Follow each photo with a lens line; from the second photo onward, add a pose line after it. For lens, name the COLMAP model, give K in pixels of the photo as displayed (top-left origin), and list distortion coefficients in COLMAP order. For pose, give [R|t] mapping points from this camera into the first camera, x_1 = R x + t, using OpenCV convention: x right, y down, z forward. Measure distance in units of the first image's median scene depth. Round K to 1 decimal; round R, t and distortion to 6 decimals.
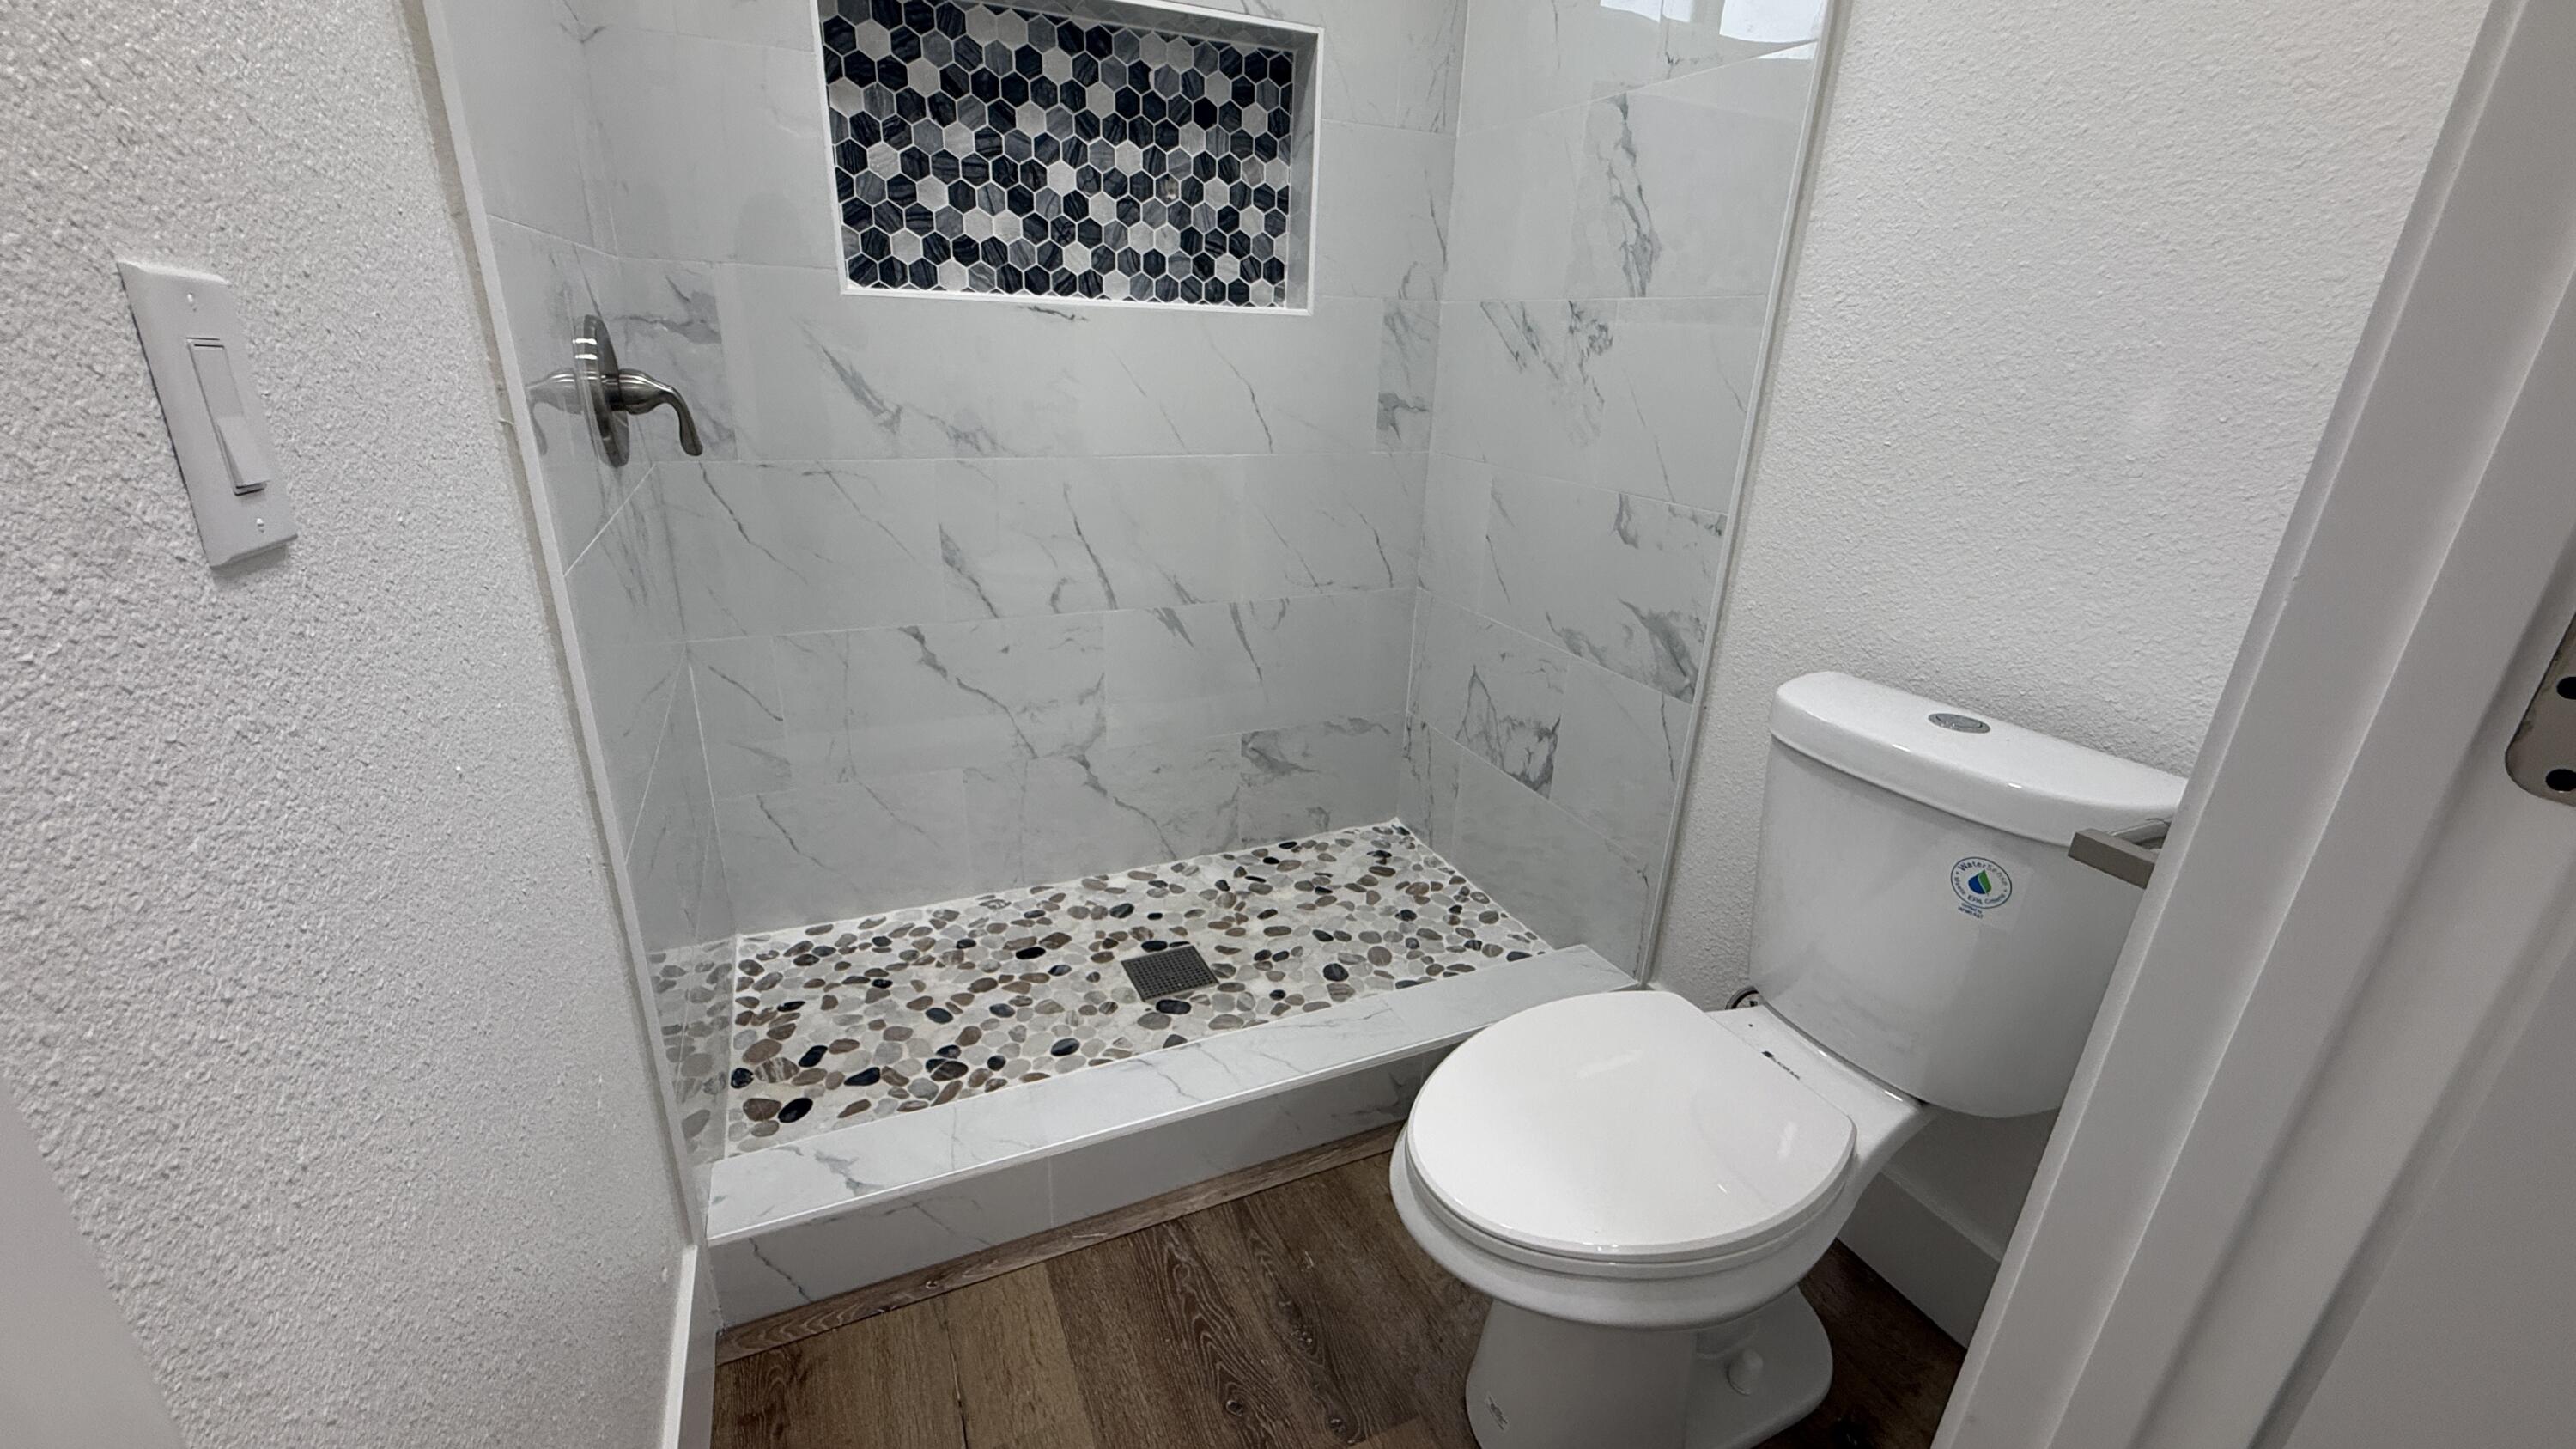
lens RADIAL K [[1025.7, 0, 1284.9], [0, 1025.7, 726.0], [0, 0, 1]] dist [0.000513, -0.000188]
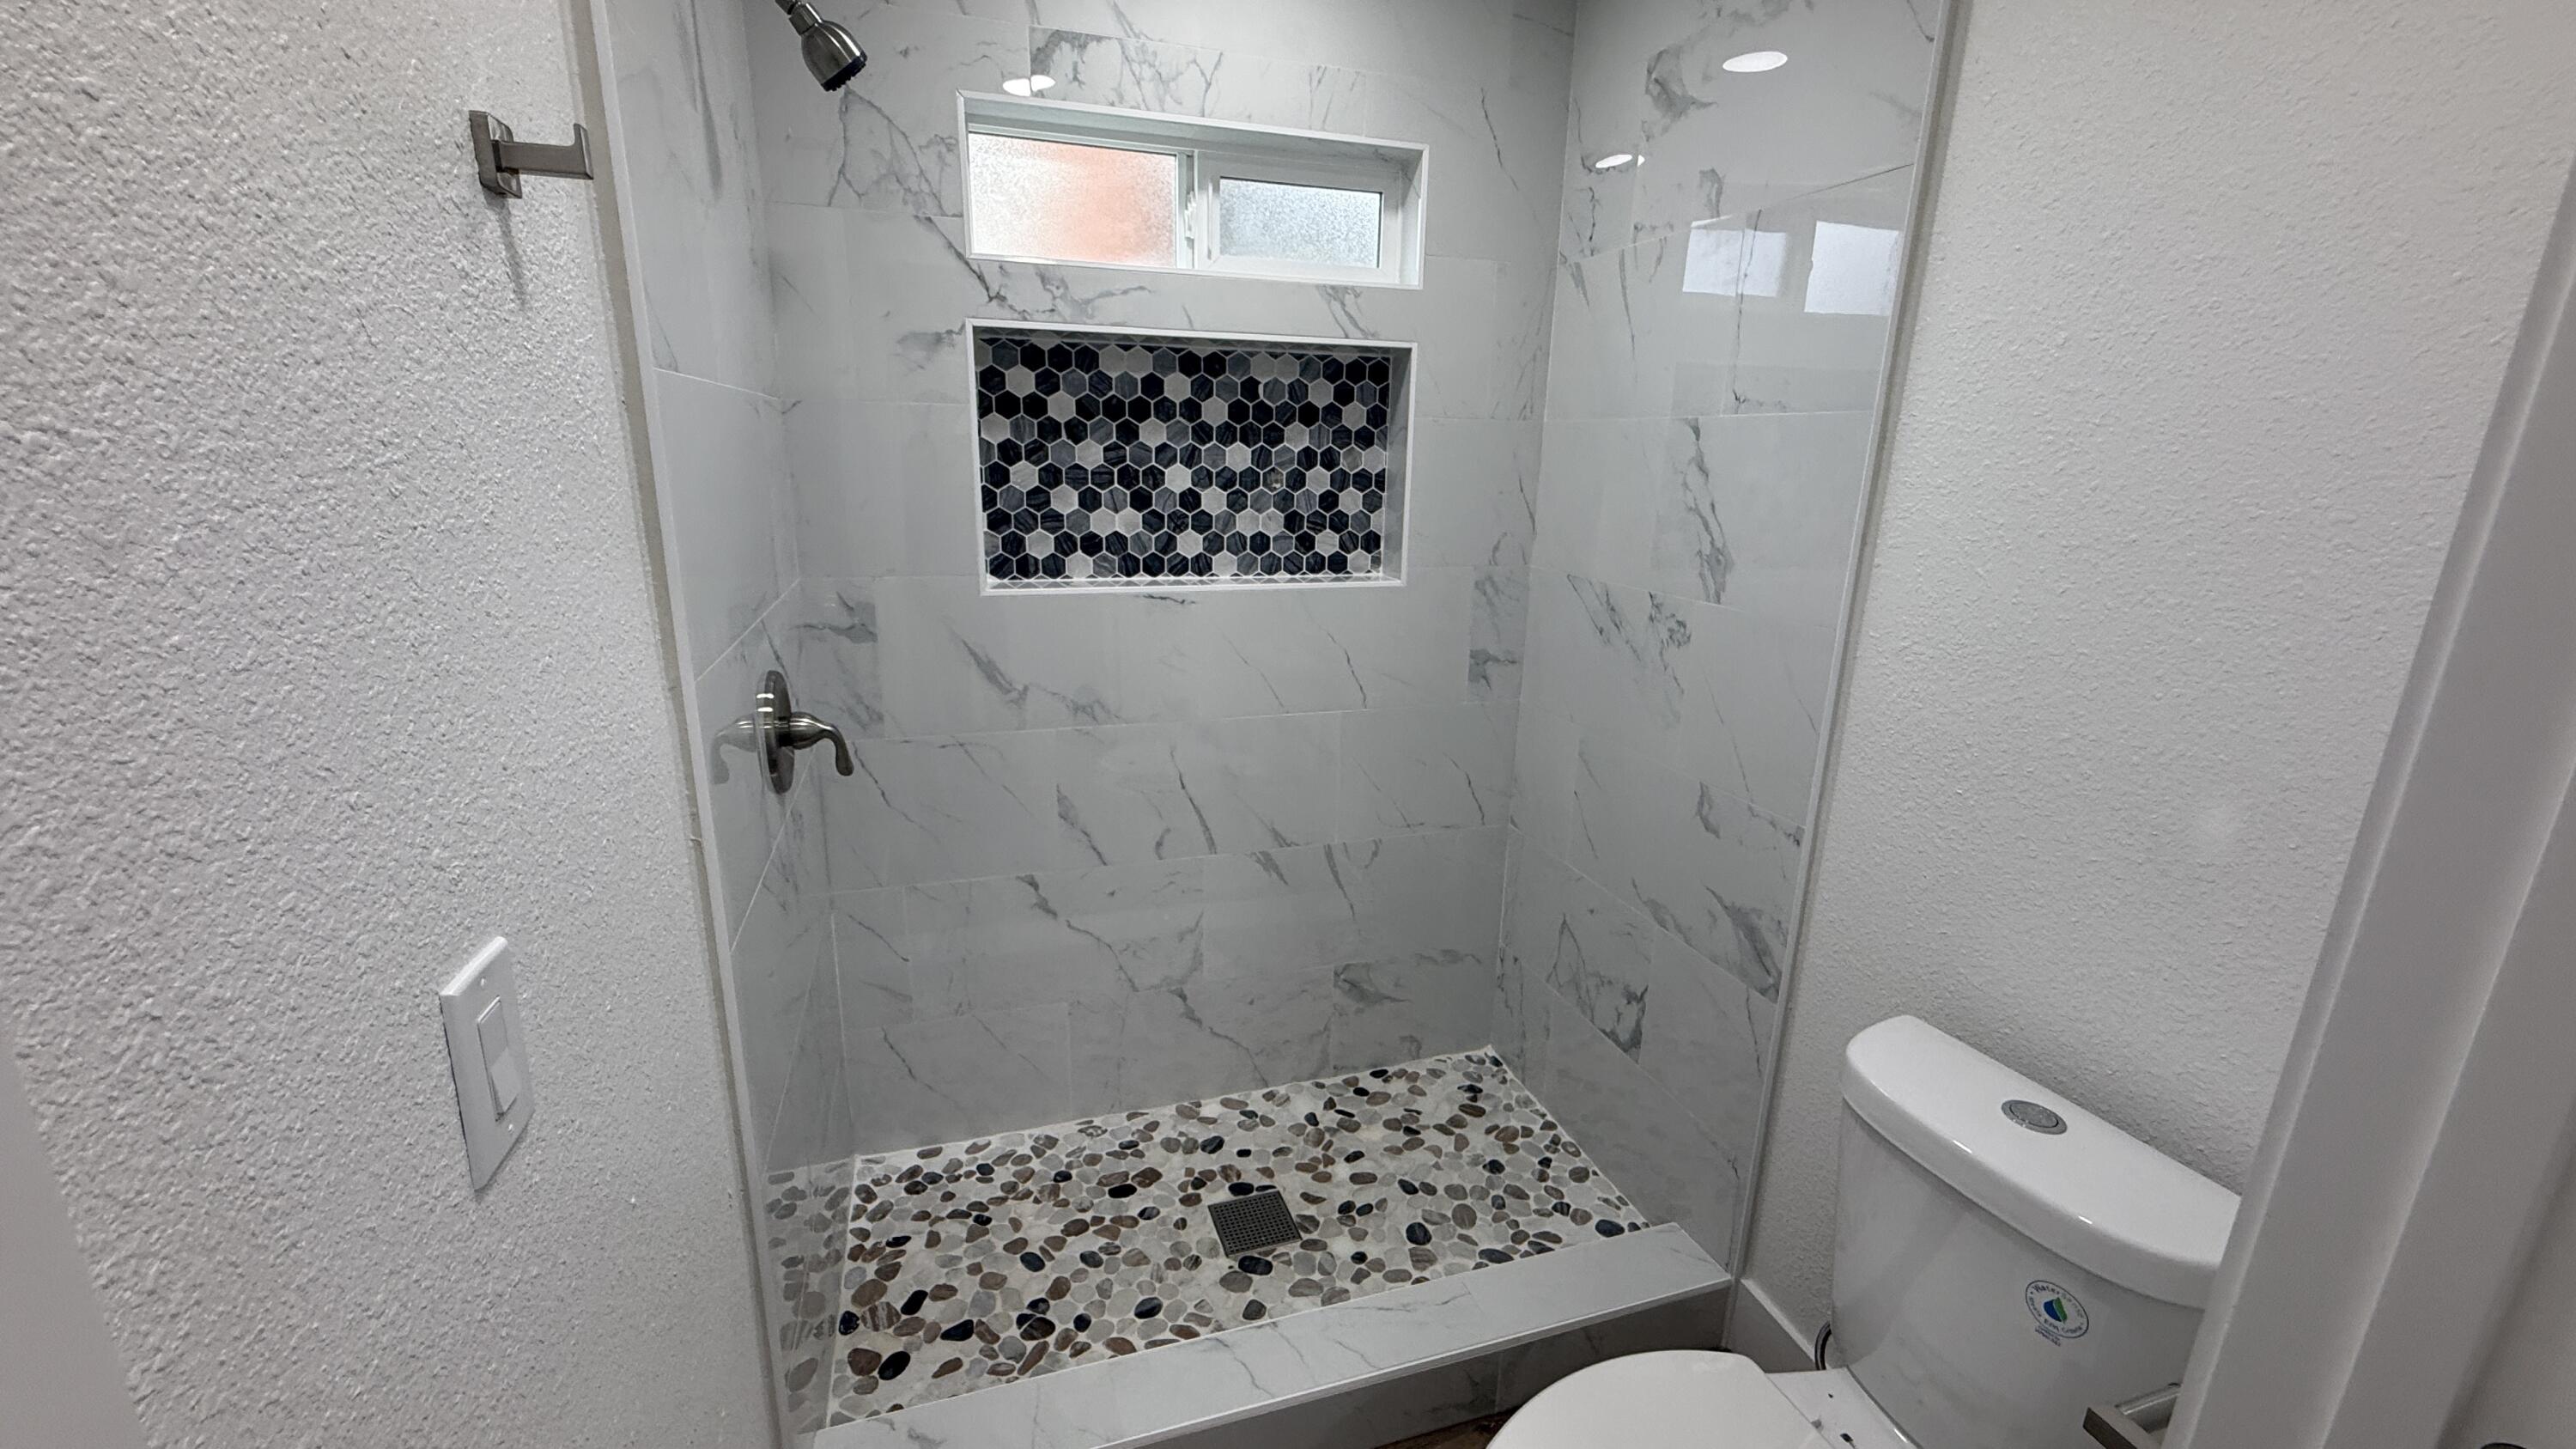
lens RADIAL K [[1025.7, 0, 1285.2], [0, 1025.7, 727.2], [0, 0, 1]] dist [0.000513, -0.000188]
pose [[0.993221, 0.014504, -0.115336, 0.030089], [-0.026448, 0.994359, -0.102713, -0.153455], [0.113196, 0.105067, 0.988002, -0.058129]]
